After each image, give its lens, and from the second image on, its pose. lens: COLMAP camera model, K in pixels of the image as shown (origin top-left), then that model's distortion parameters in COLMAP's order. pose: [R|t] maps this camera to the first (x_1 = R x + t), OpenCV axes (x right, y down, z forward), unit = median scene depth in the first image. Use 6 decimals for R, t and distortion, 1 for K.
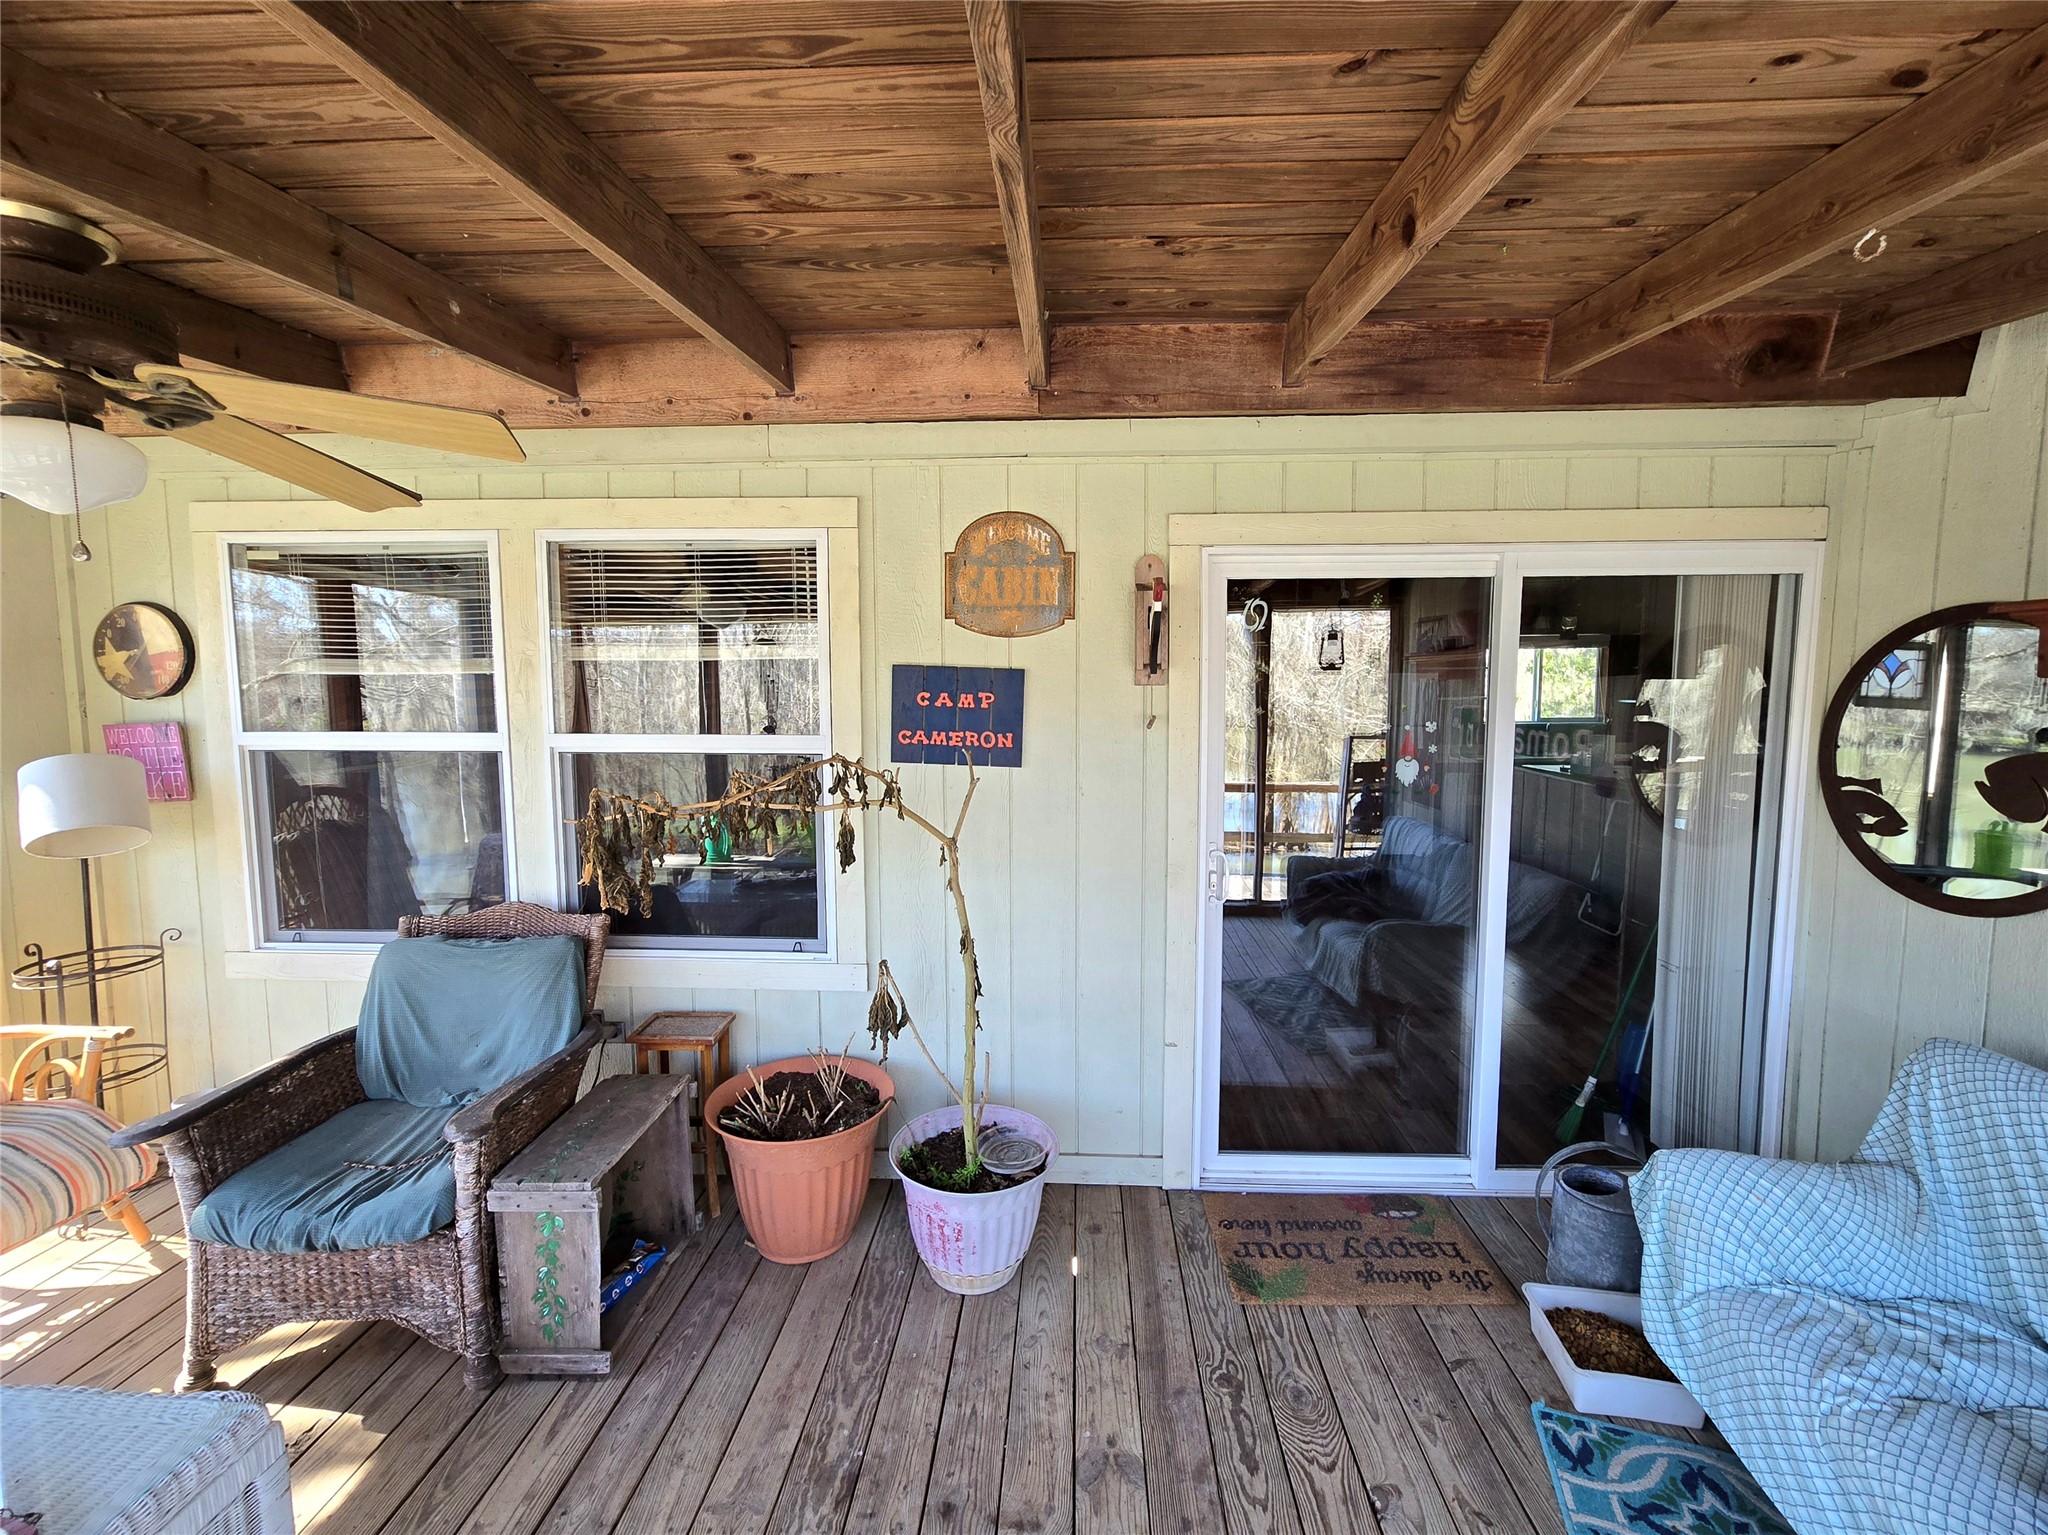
lens RADIAL K [[846.4, 0, 1051.4], [0, 846.4, 746.8], [0, 0, 1]] dist [0.000169, 0.000223]
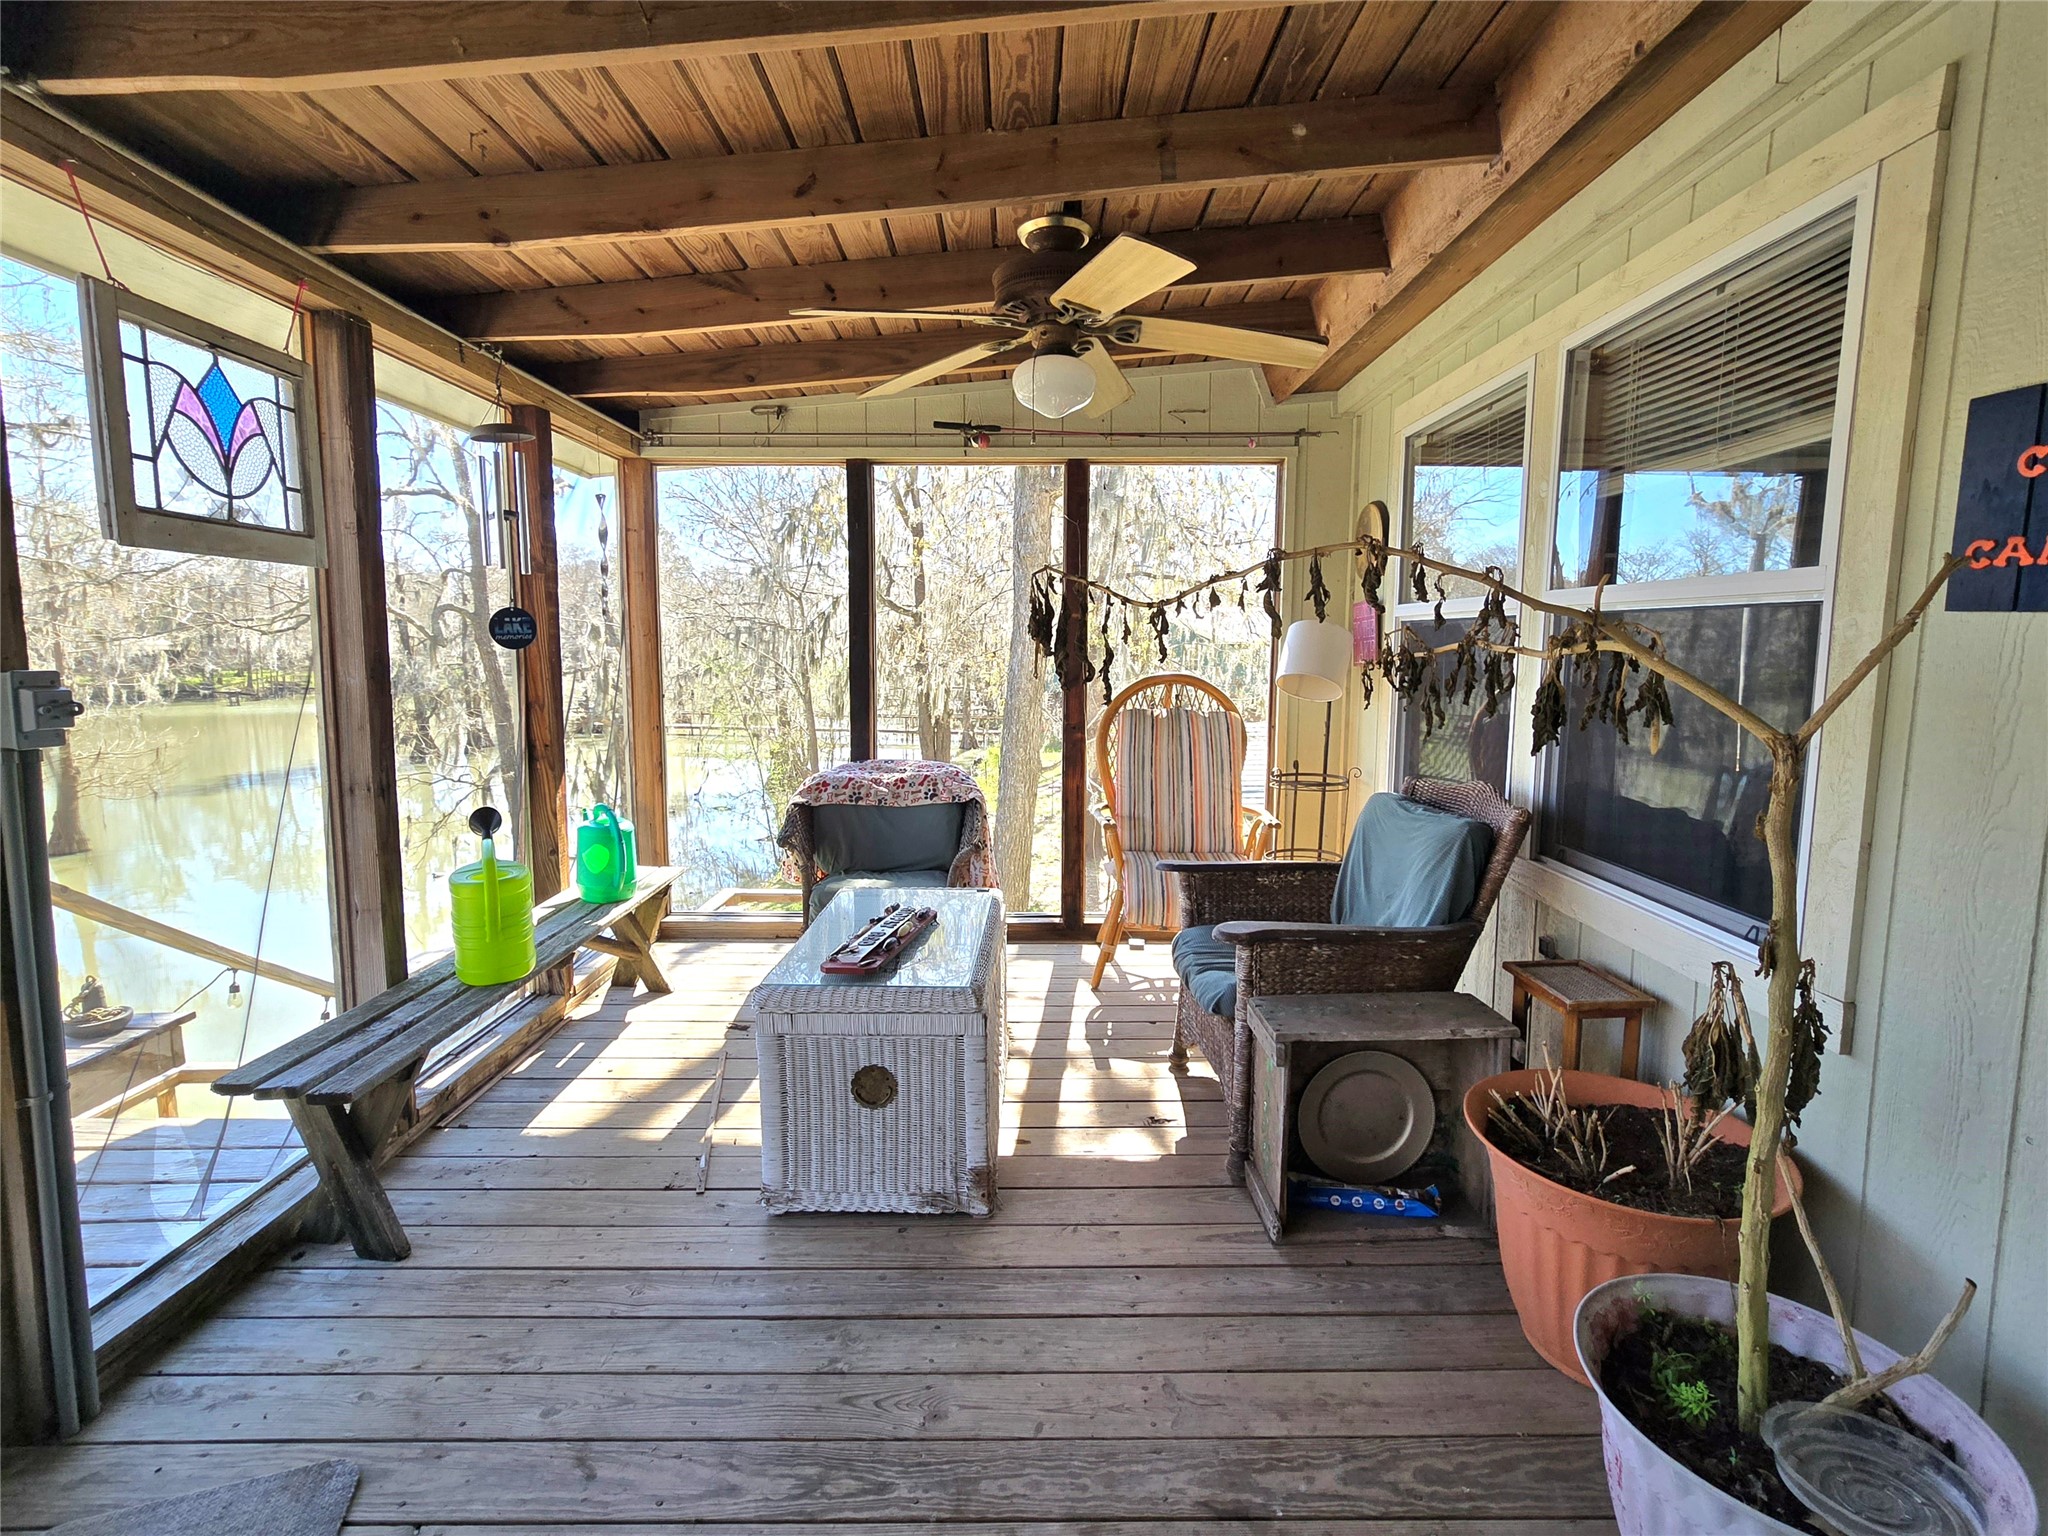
lens RADIAL K [[962.9, 0, 1034.9], [0, 962.9, 751.4], [0, 0, 1]] dist [-0.005204, 0.003808]
pose [[0.034025, 0.108716, -0.993490, 0.428363], [-0.078143, 0.991312, 0.105801, 0.099878], [0.996361, 0.074034, 0.042224, 0.593551]]
